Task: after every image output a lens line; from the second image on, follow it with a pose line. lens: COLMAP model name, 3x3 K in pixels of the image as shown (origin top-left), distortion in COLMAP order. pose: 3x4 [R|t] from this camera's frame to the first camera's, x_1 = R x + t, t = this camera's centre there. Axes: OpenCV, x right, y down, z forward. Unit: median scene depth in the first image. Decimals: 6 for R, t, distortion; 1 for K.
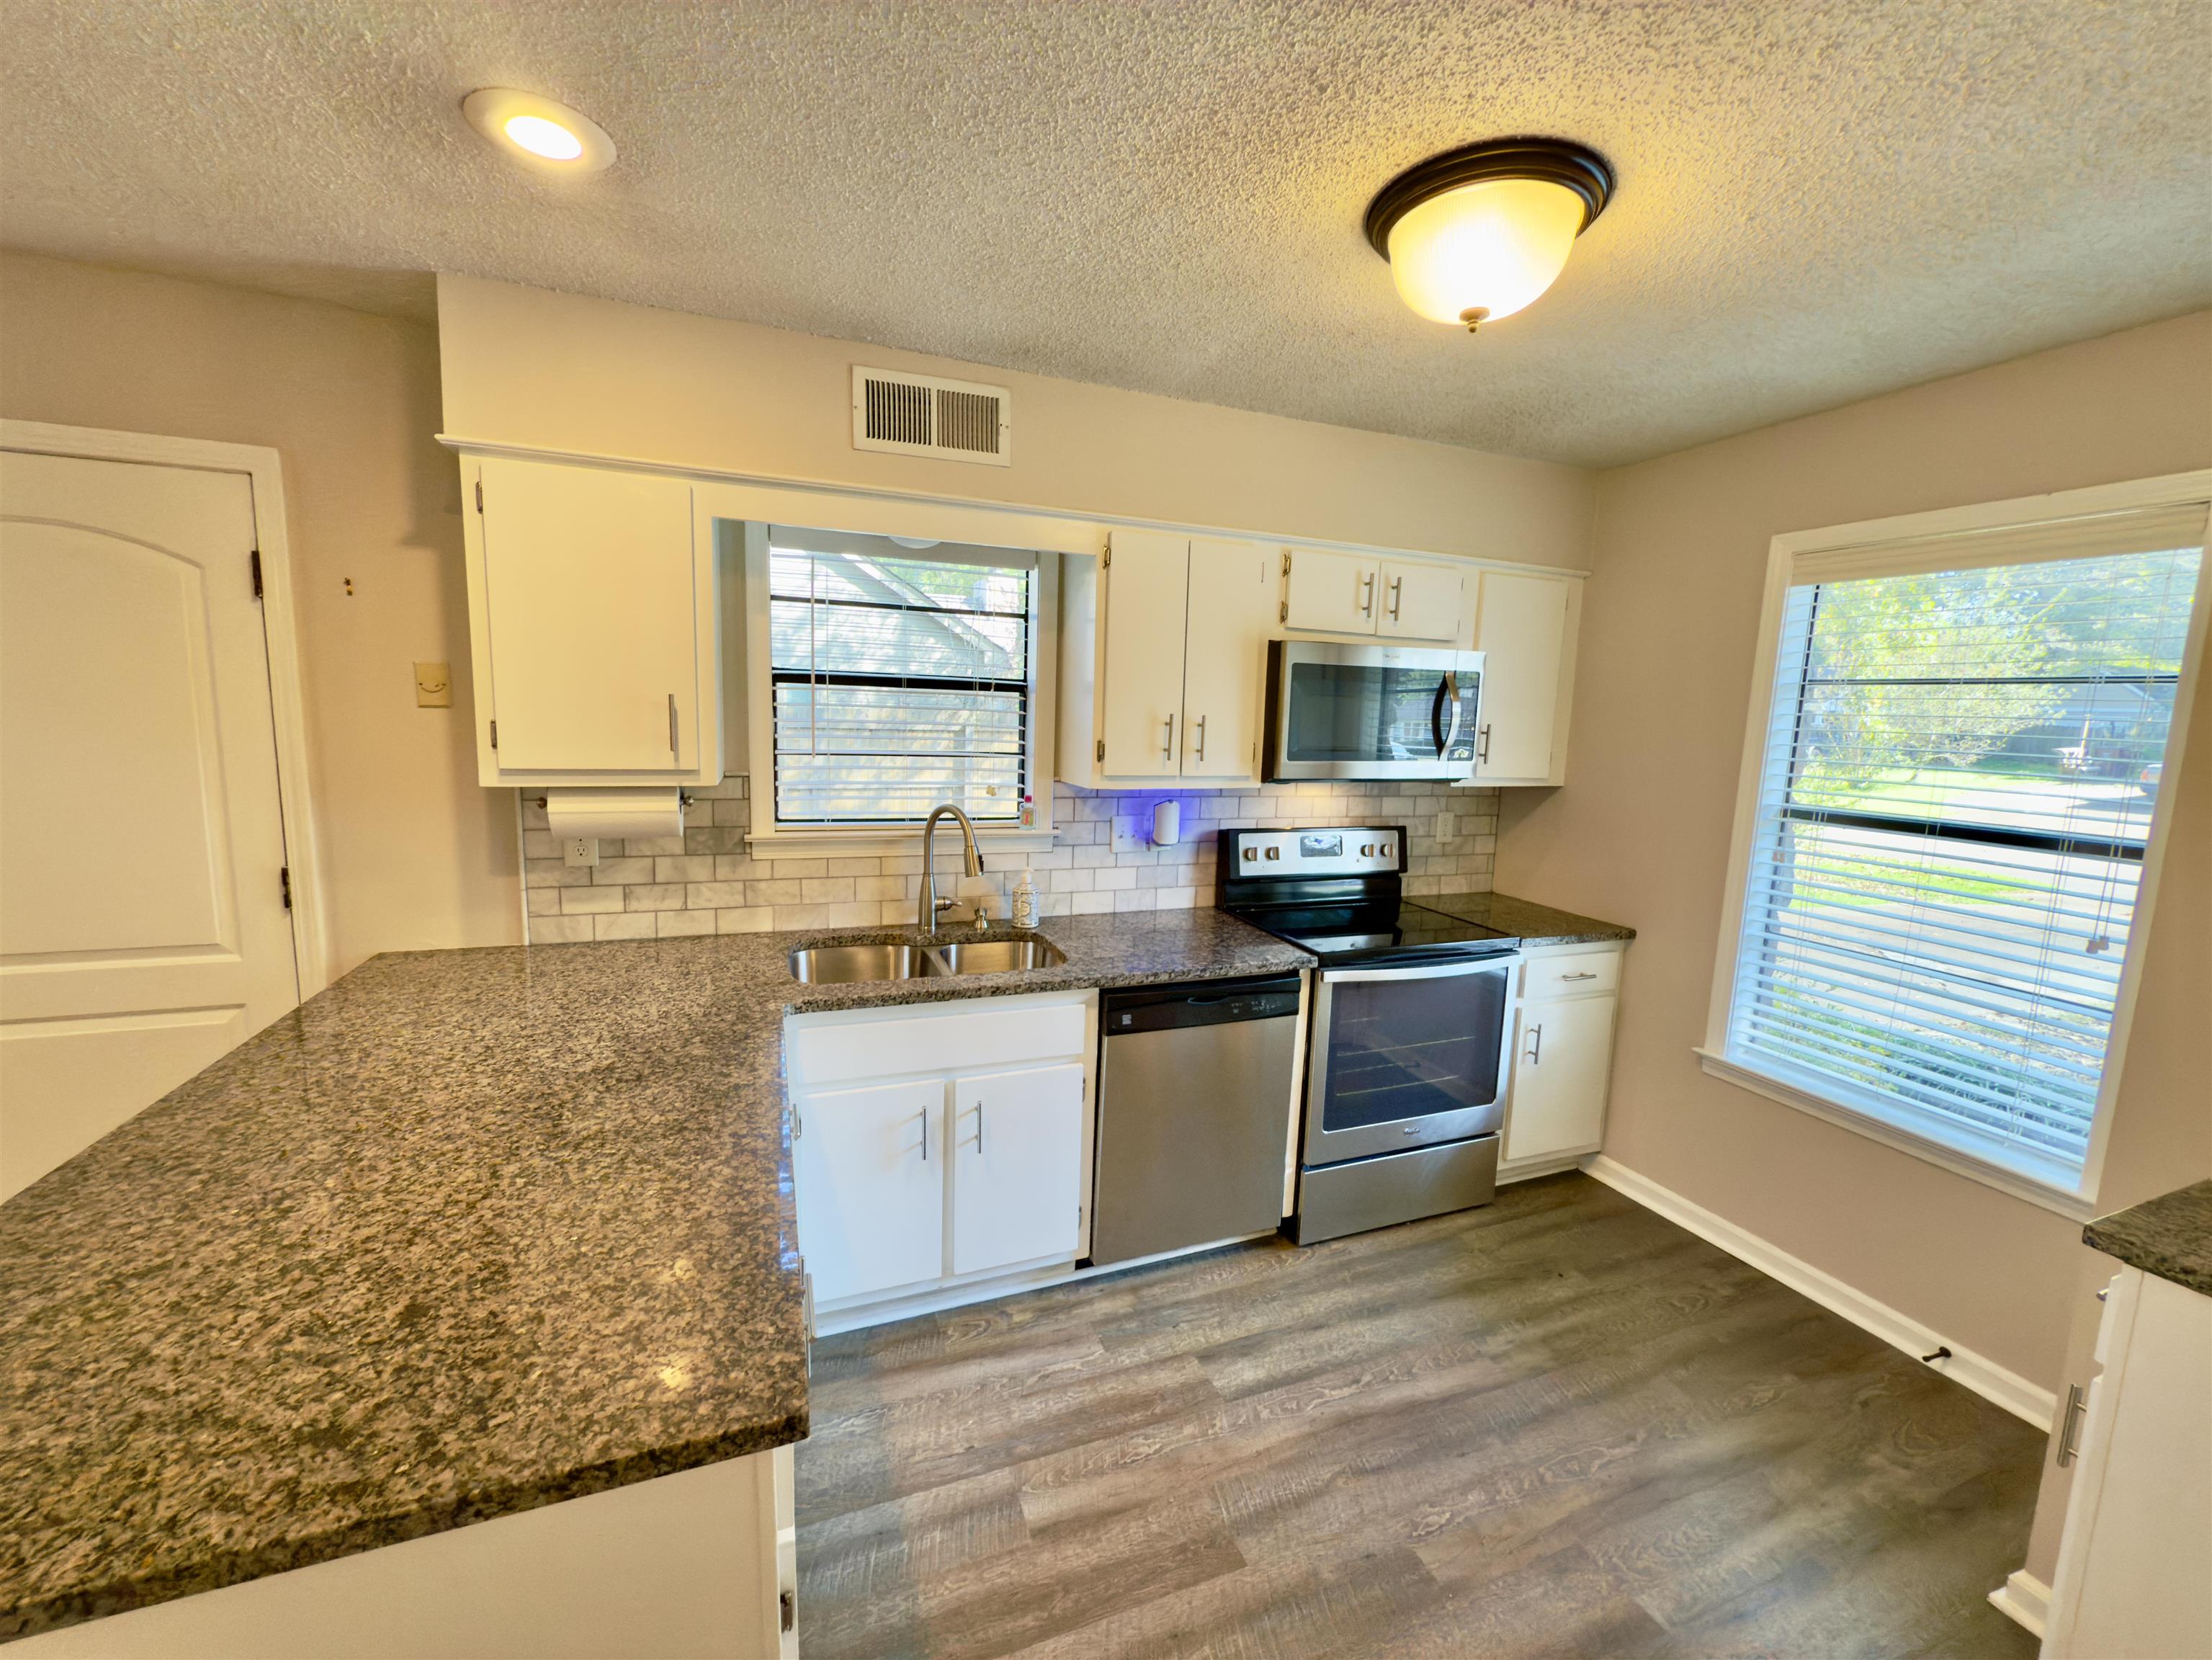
lens RADIAL K [[882.8, 0, 1095.4], [0, 882.8, 835.0], [0, 0, 1]] dist [-0.001858, 0.001225]
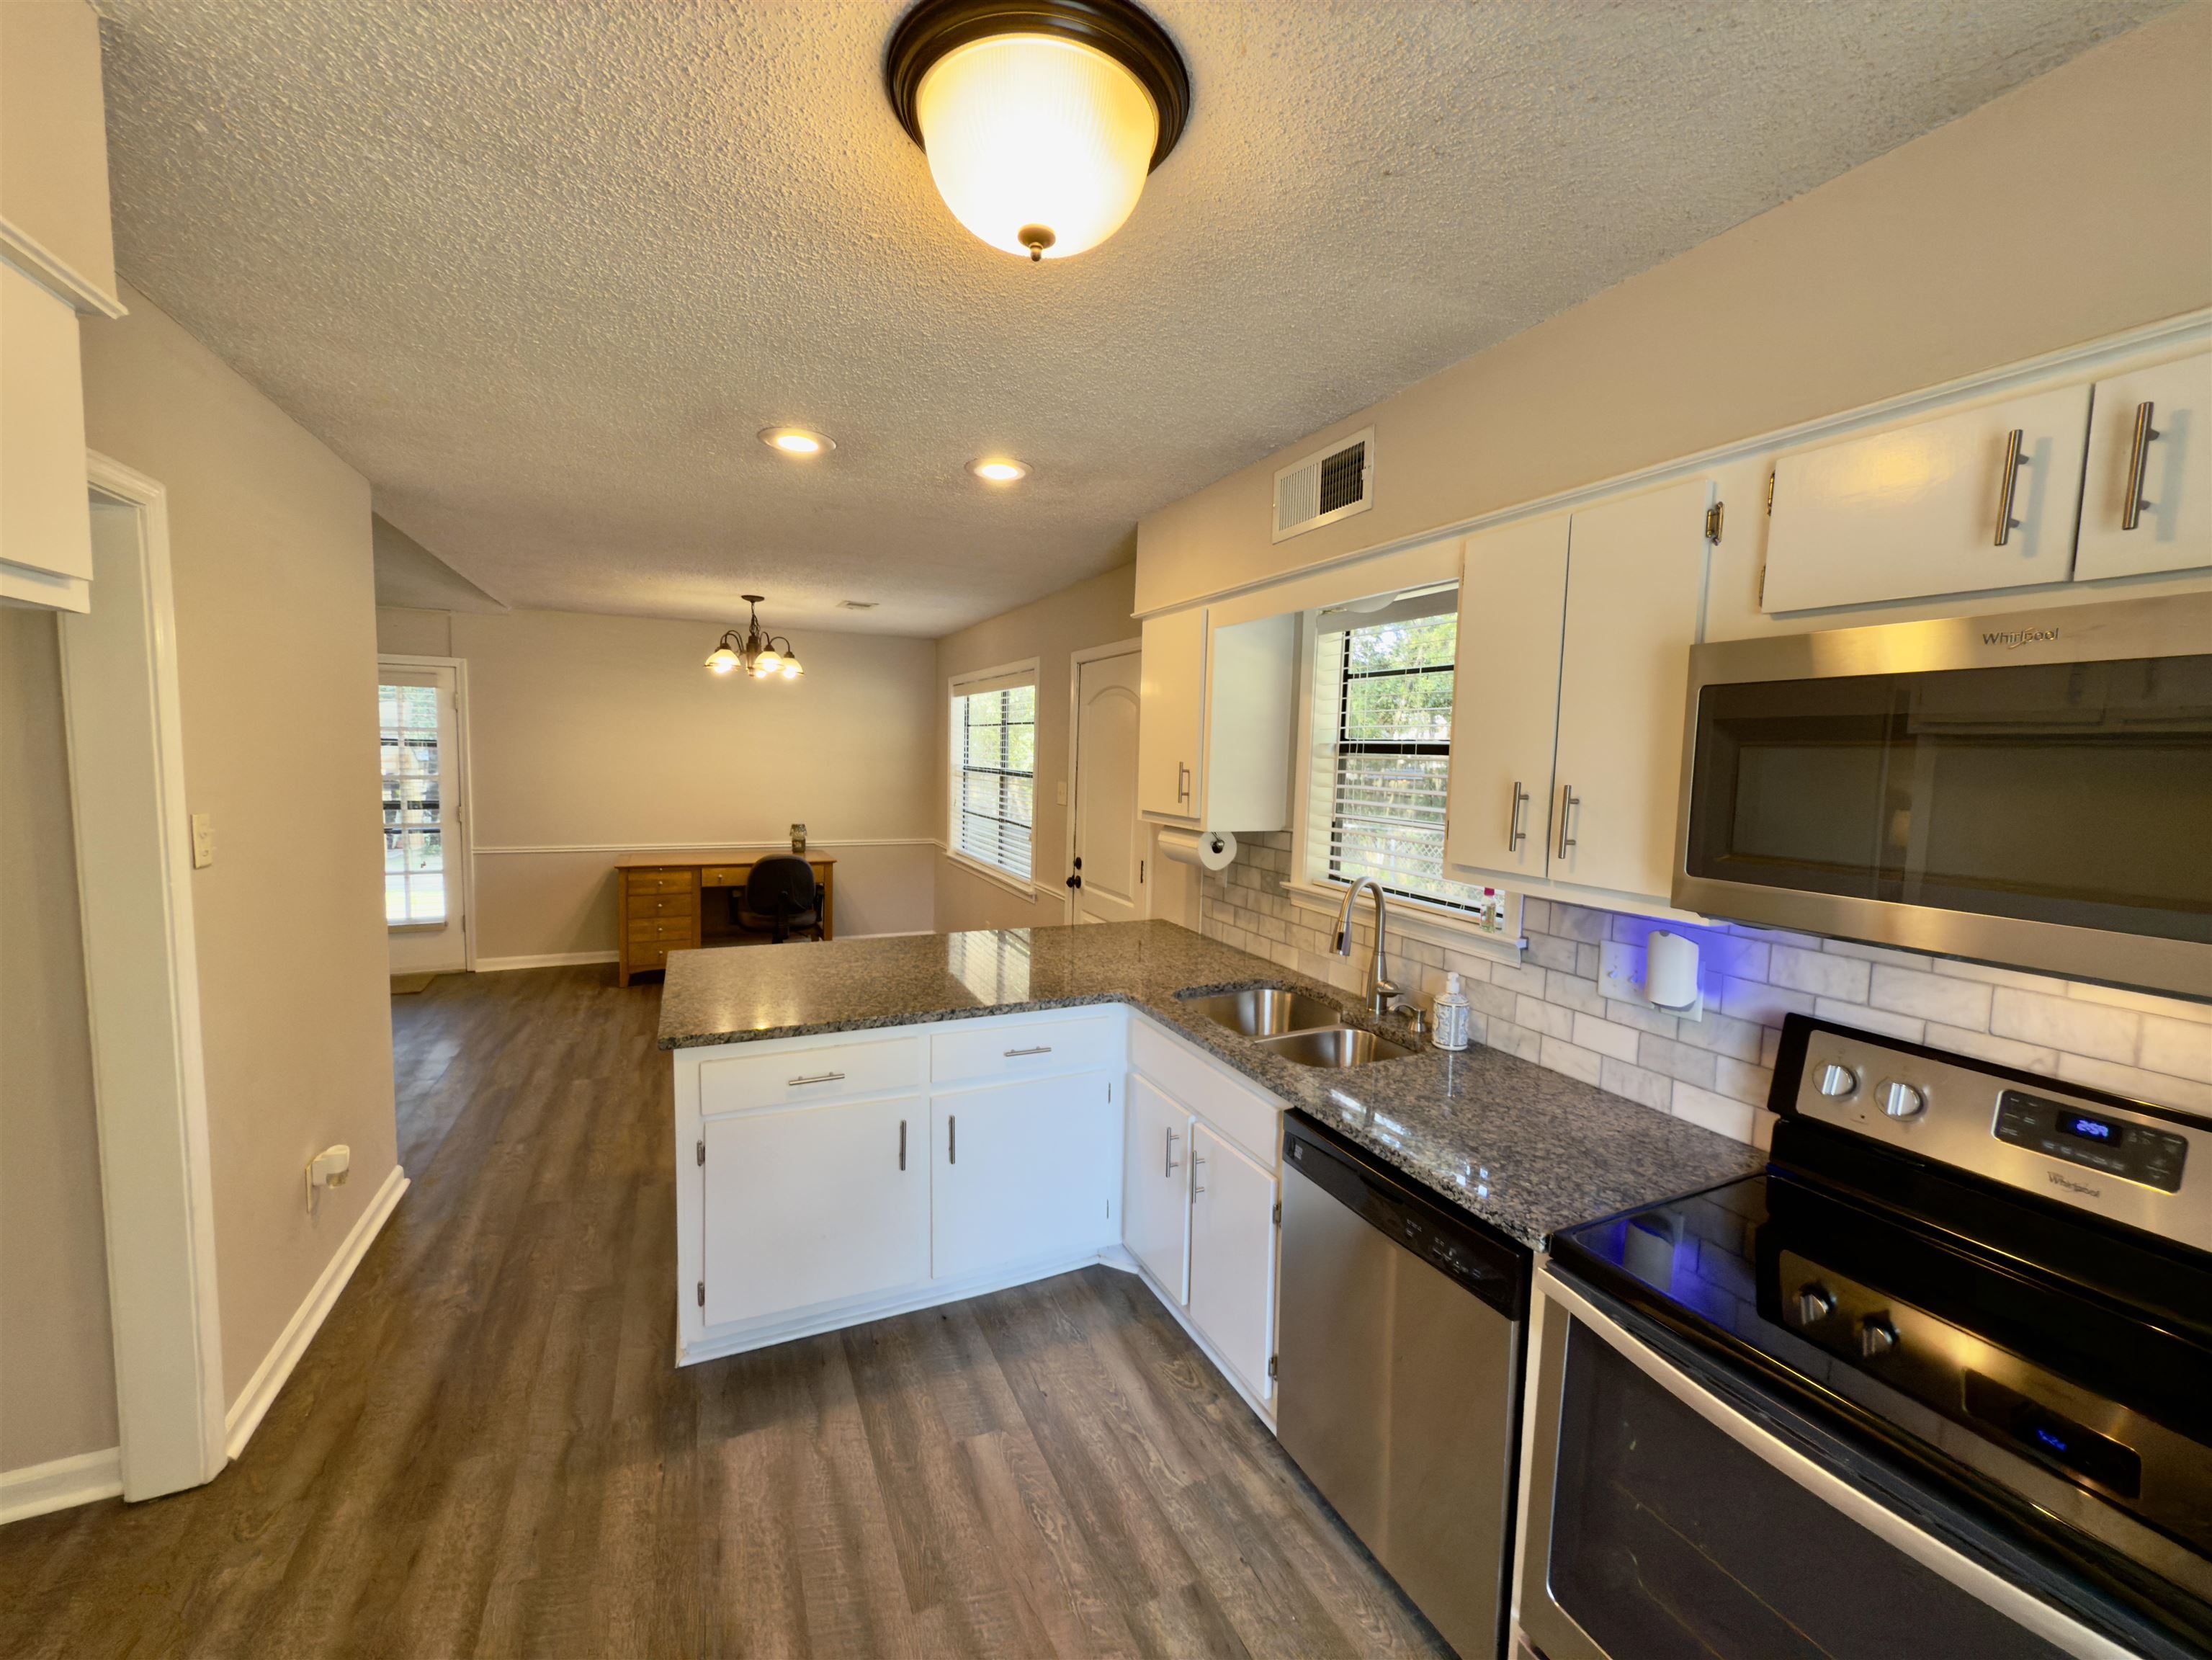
lens RADIAL K [[882.8, 0, 1103.3], [0, 882.8, 830.0], [0, 0, 1]] dist [-0.001858, 0.001225]
pose [[0.070770, 0.060240, -0.995672, 0.770066], [-0.164516, 0.985210, 0.047914, -0.086518], [0.983832, 0.160413, 0.079634, 0.677486]]
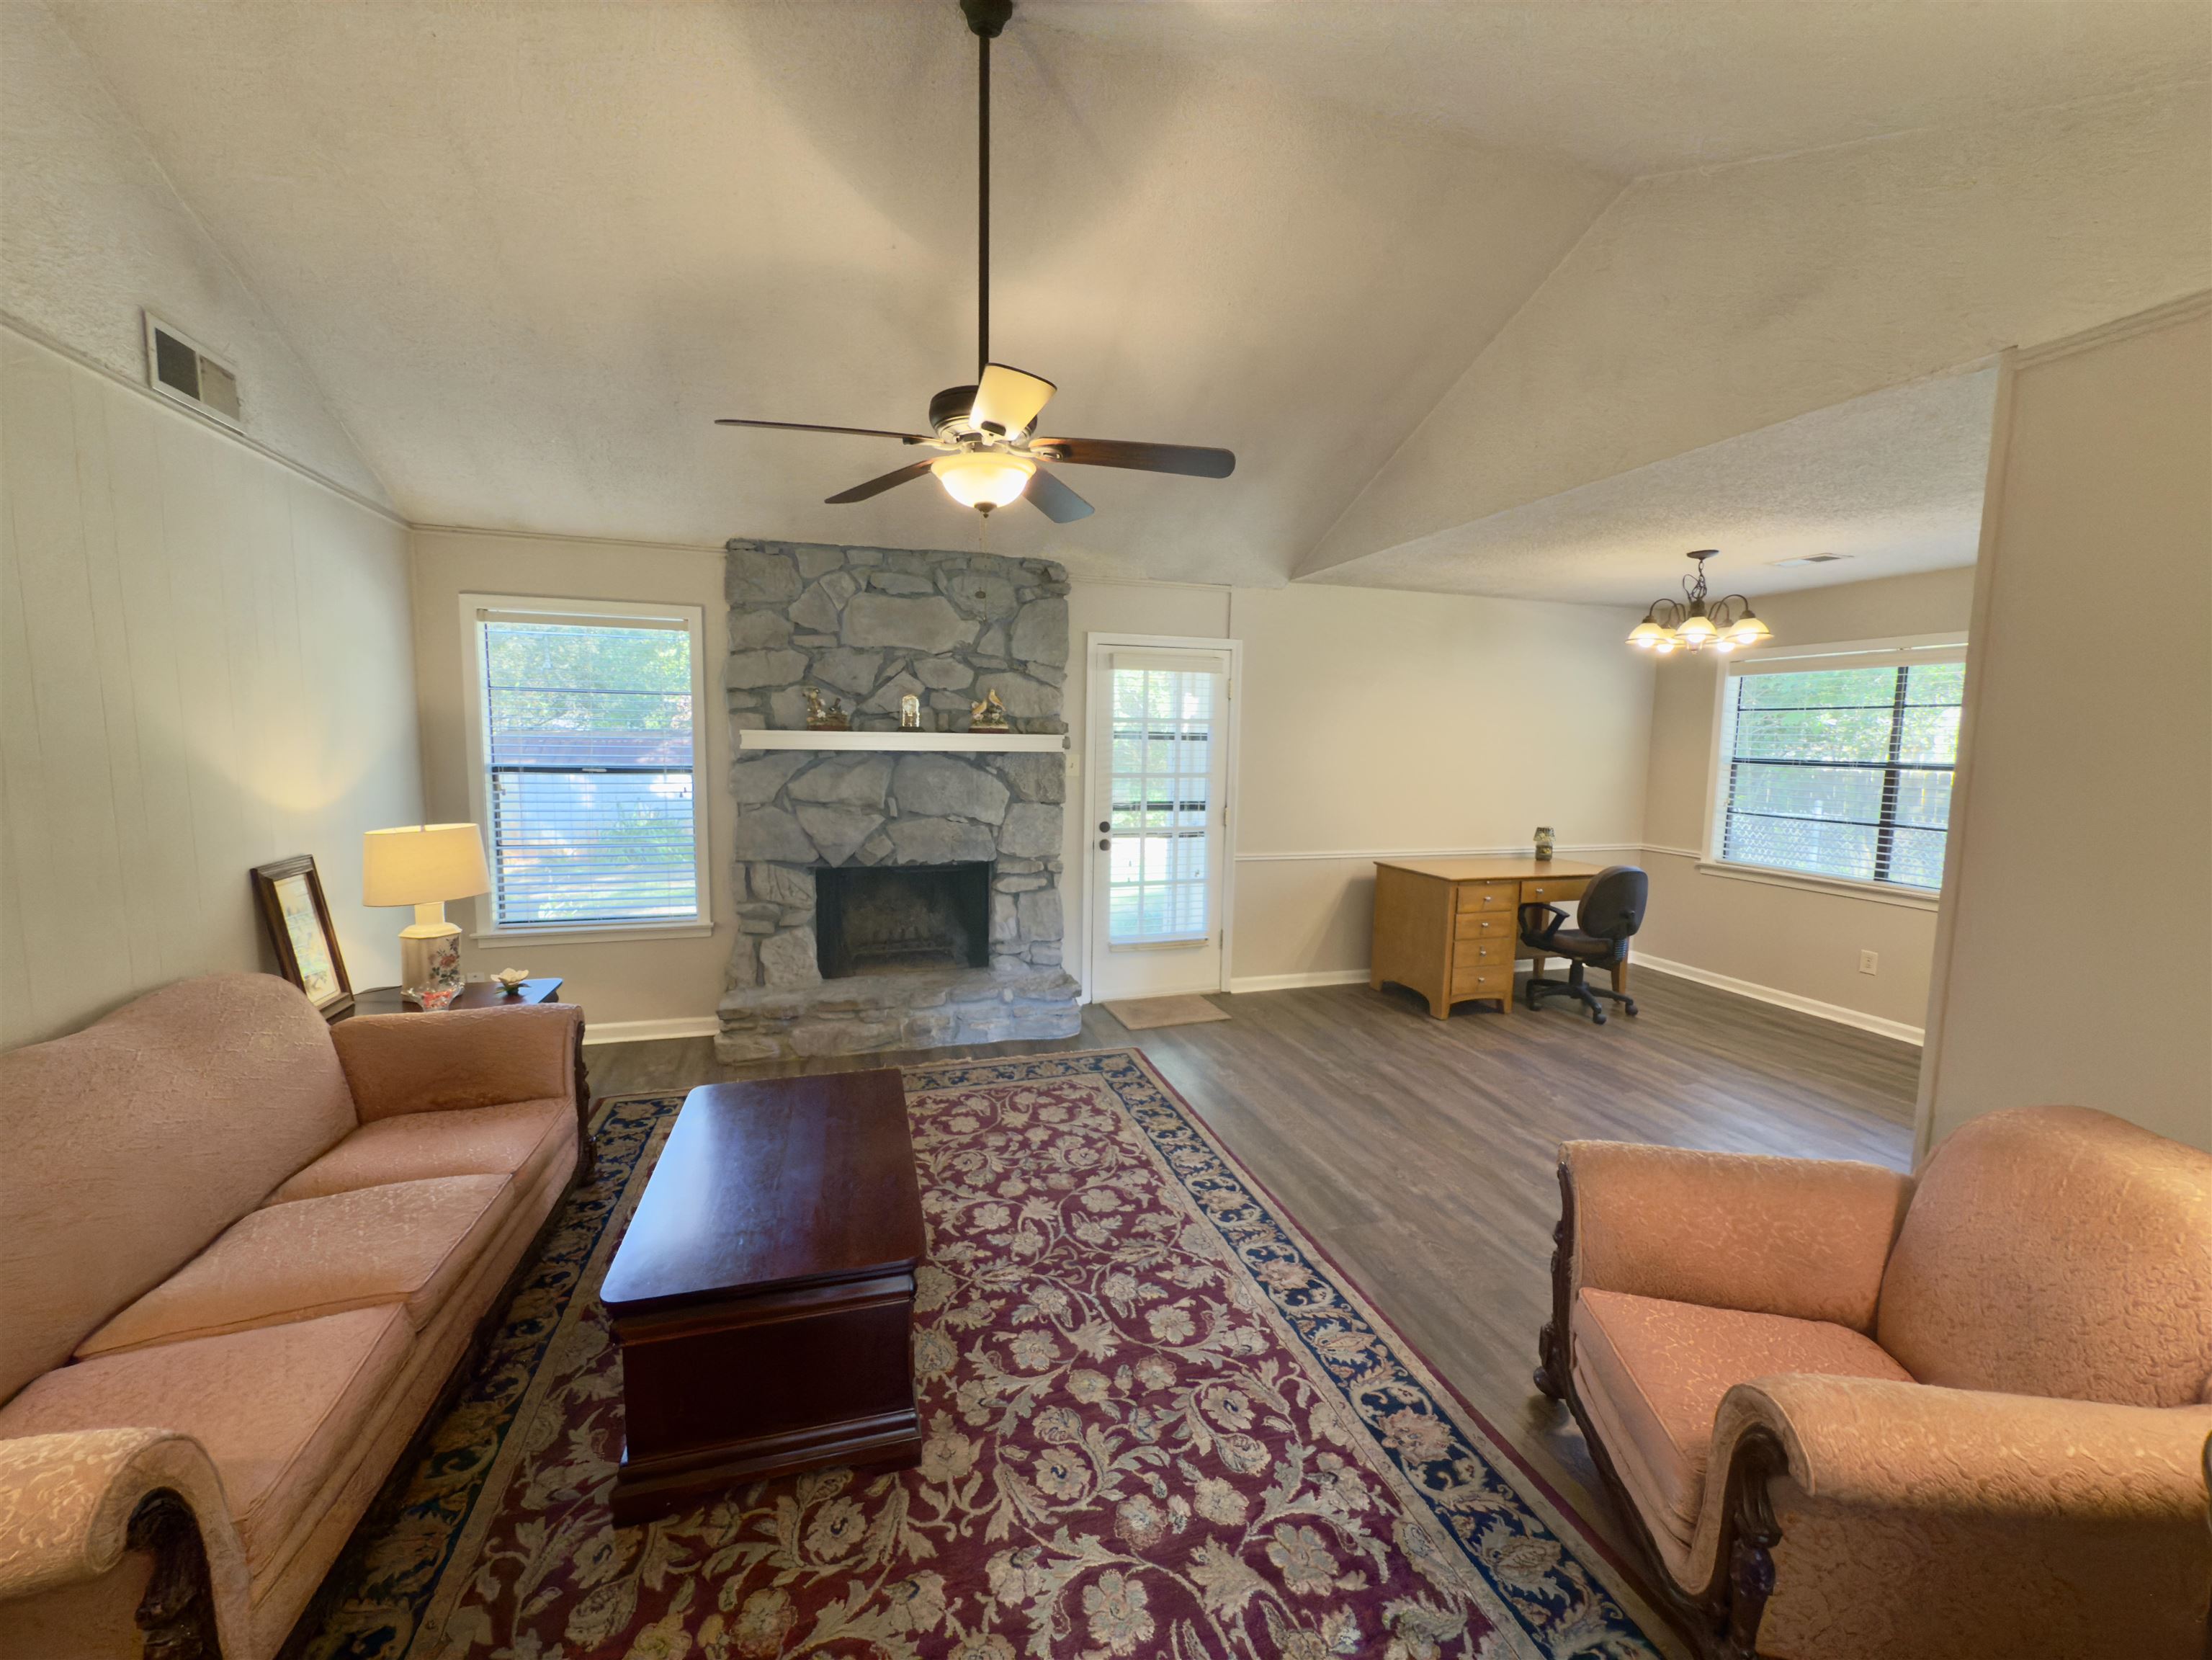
lens RADIAL K [[882.8, 0, 1100.9], [0, 882.8, 828.9], [0, 0, 1]] dist [-0.001858, 0.001225]
pose [[-0.063225, 0.073005, -0.995326, 0.395205], [-0.160306, 0.983628, 0.082330, 0.178923], [0.985040, 0.164762, -0.050487, -1.052000]]
